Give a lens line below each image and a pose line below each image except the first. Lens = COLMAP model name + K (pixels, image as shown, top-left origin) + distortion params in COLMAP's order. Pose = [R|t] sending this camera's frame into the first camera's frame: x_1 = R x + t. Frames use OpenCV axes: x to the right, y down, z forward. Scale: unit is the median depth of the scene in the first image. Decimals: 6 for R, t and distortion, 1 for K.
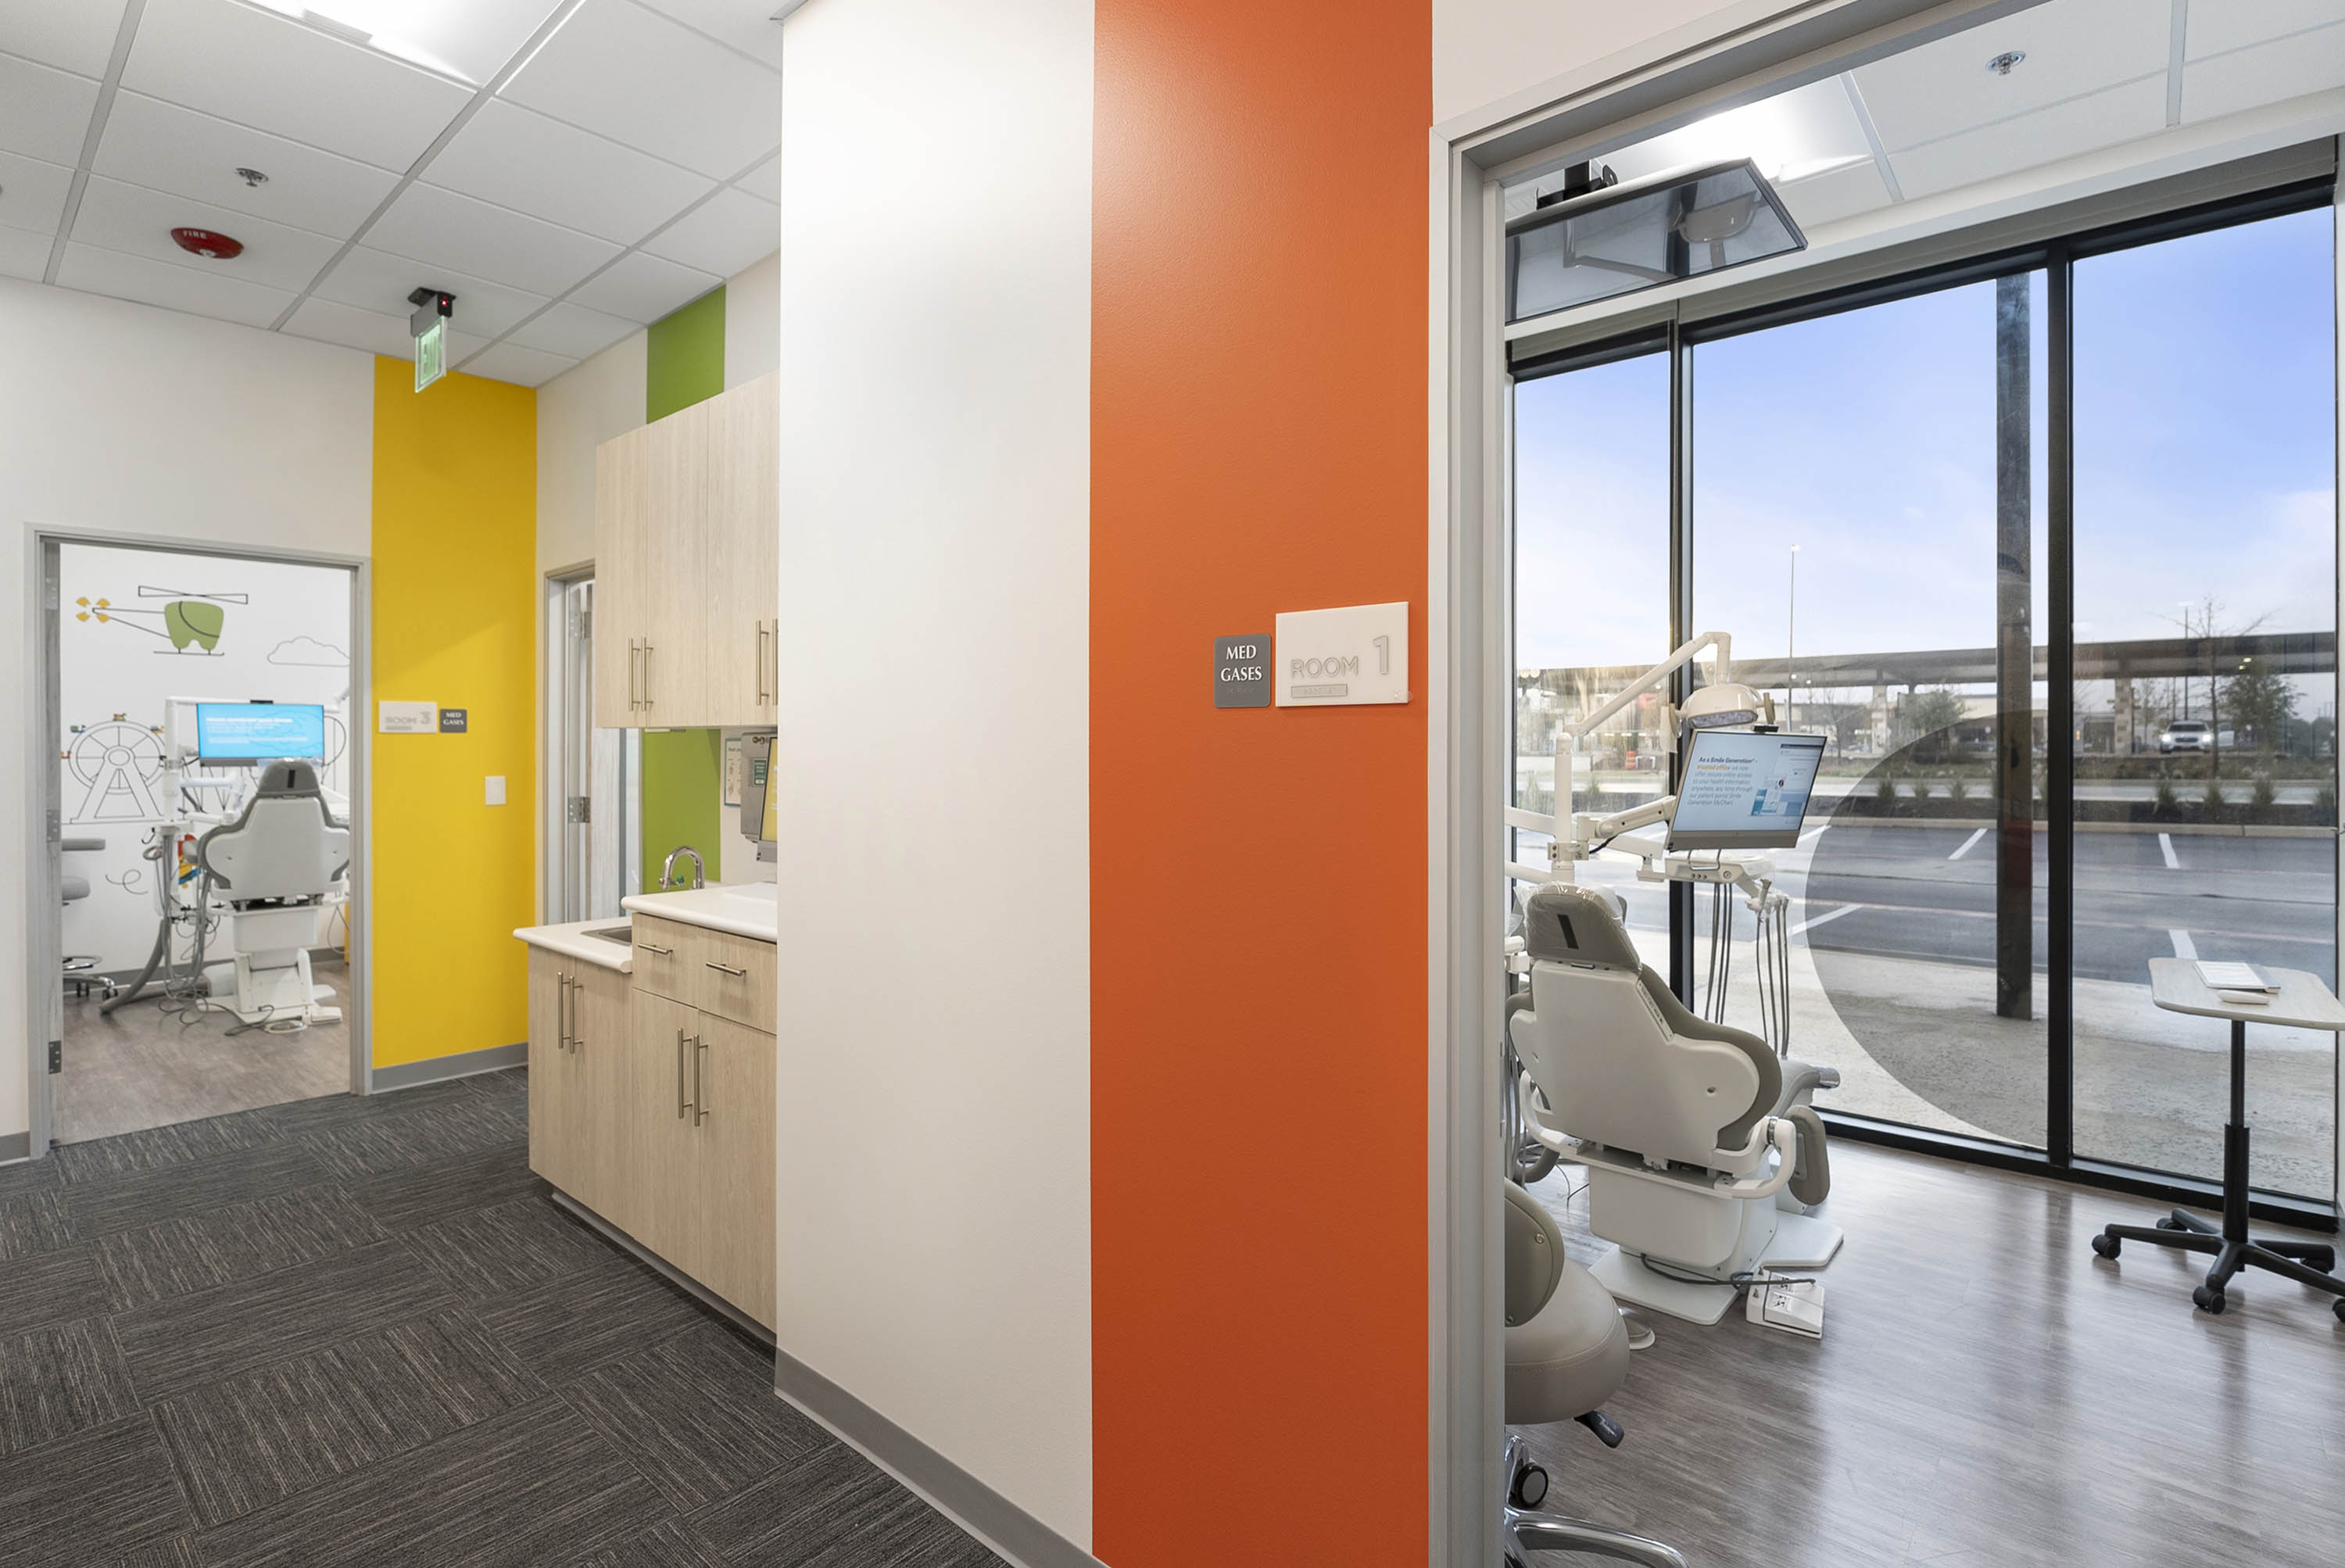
lens RADIAL K [[1117.8, 0, 1182.9], [0, 1117.8, 745.0], [0, 0, 1]] dist [-0.001438, -0.000067]
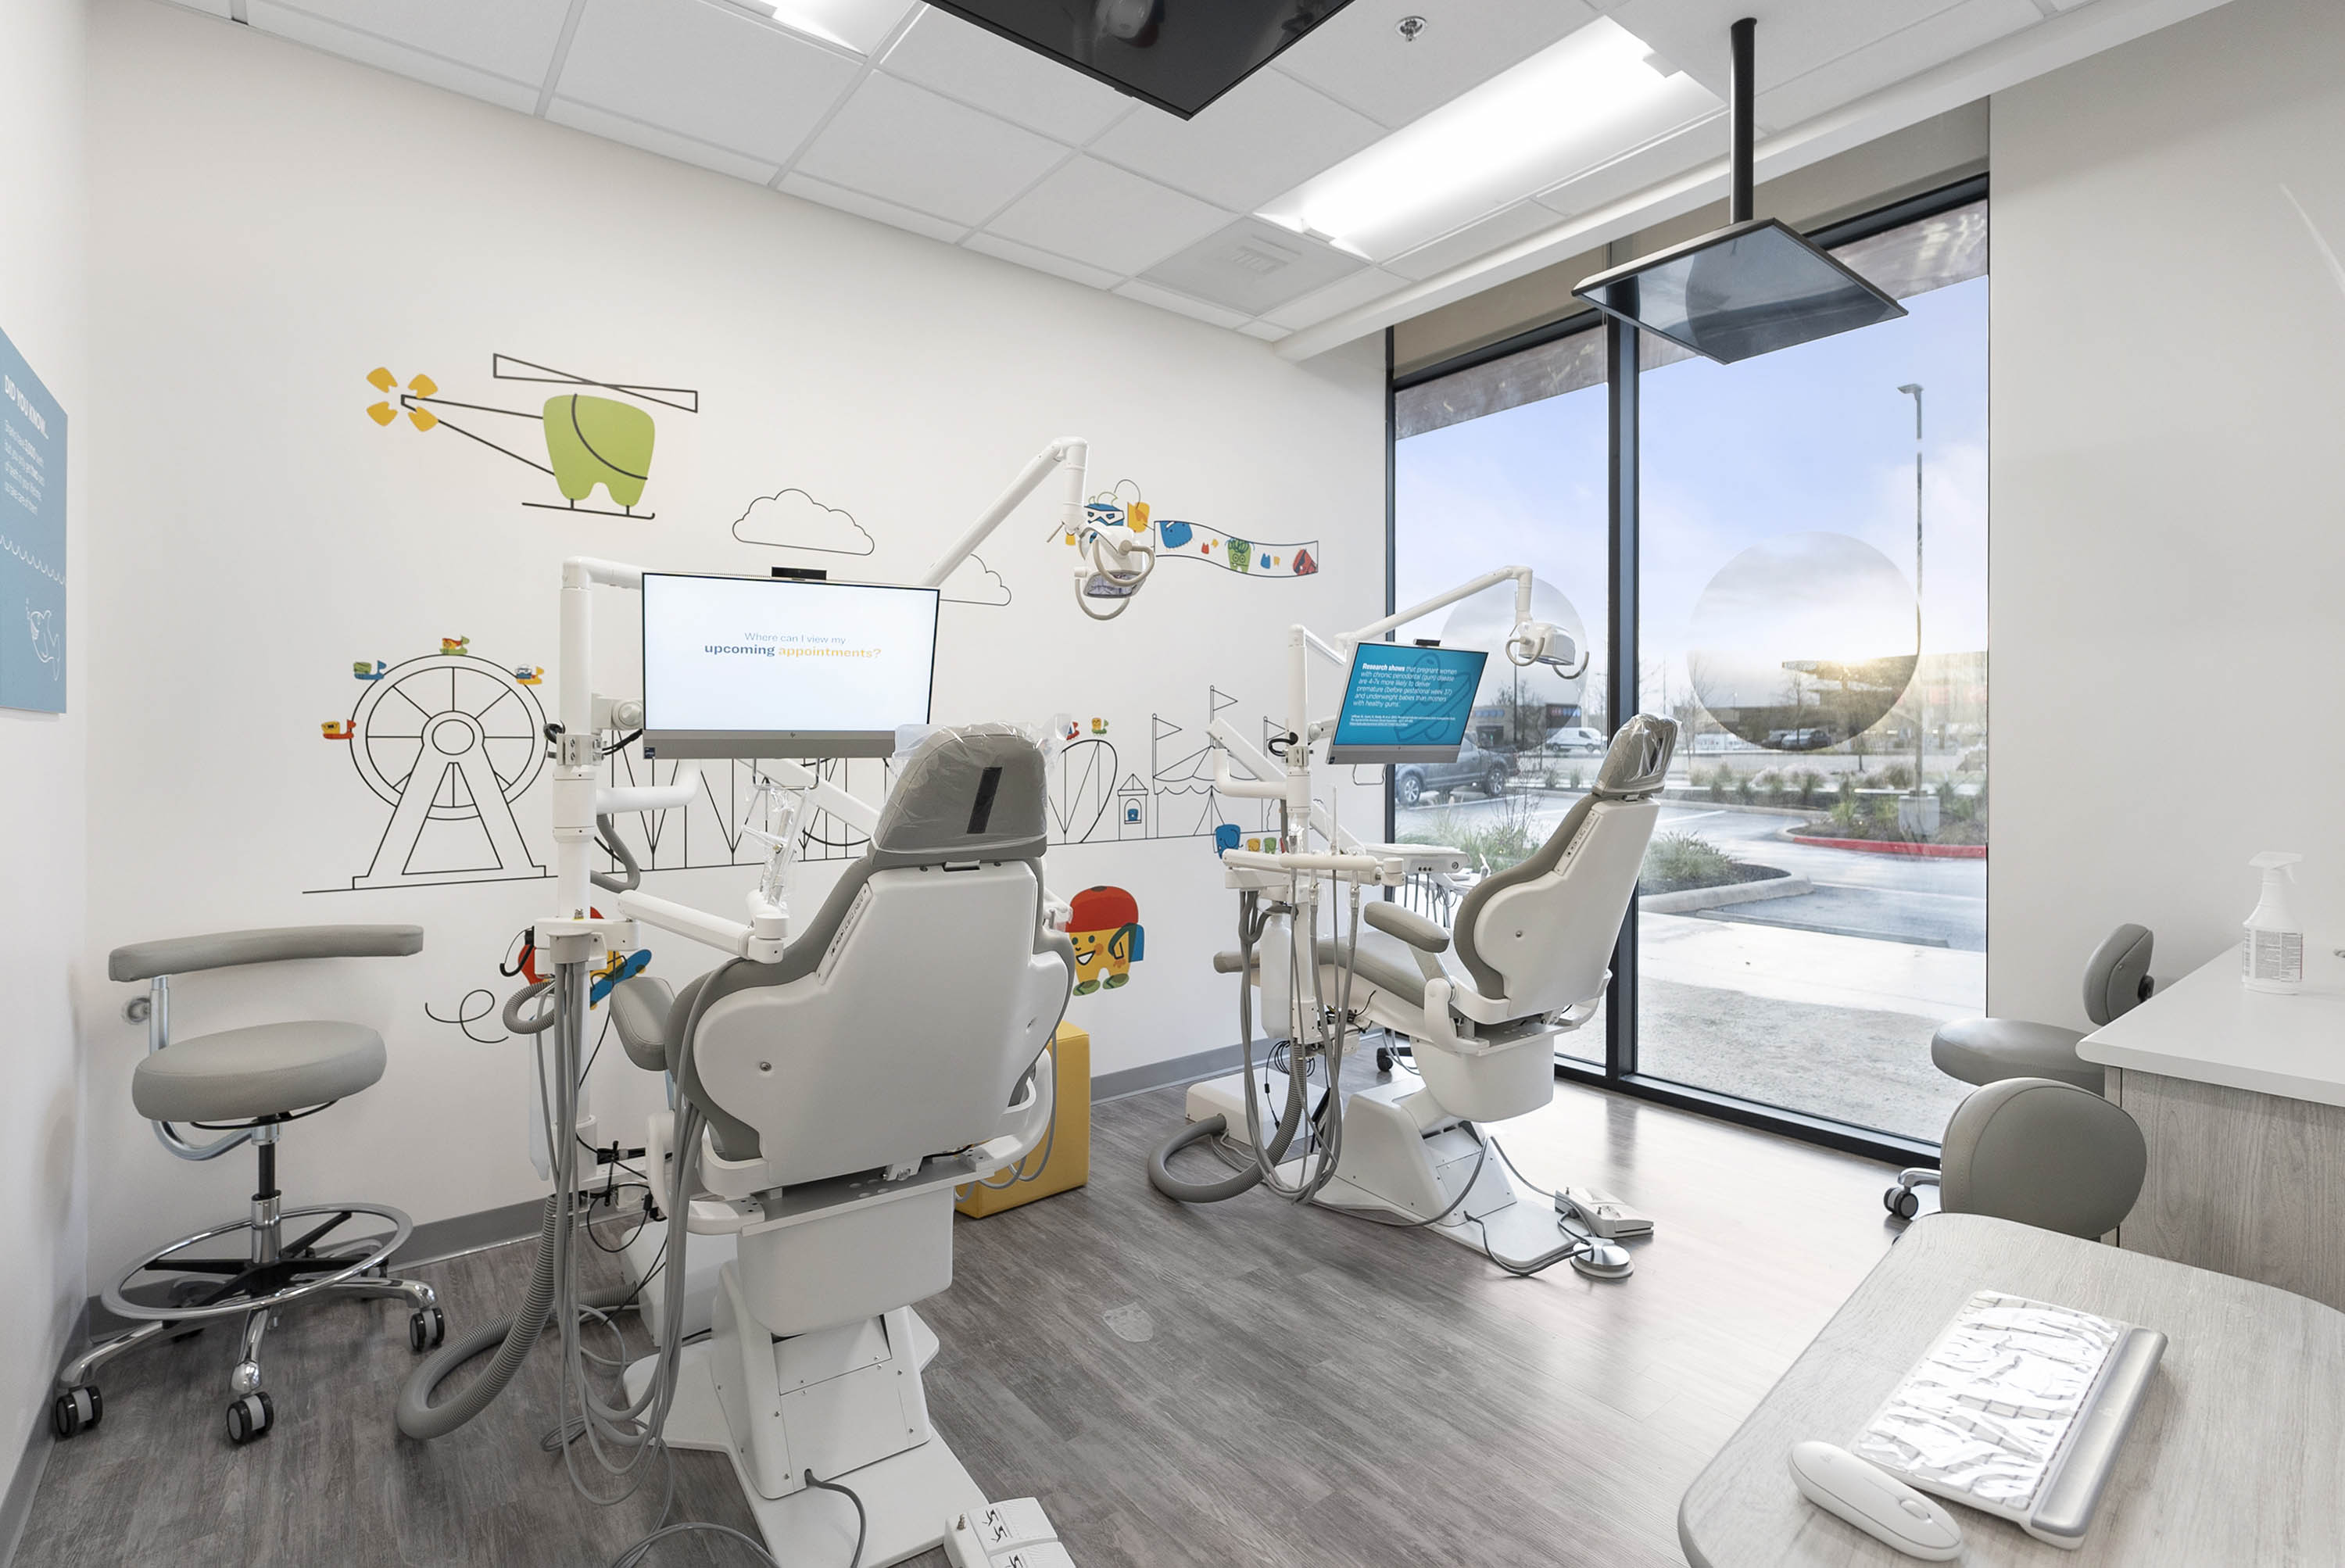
lens RADIAL K [[1094.7, 0, 1176.0], [0, 1094.7, 736.1], [0, 0, 1]] dist [0.020604, 0.000013]
pose [[0.981576, -0.000407, -0.191074, -0.594257], [-0.001461, 0.999953, -0.009635, 0.014613], [0.191069, 0.009737, 0.981528, 0.631514]]
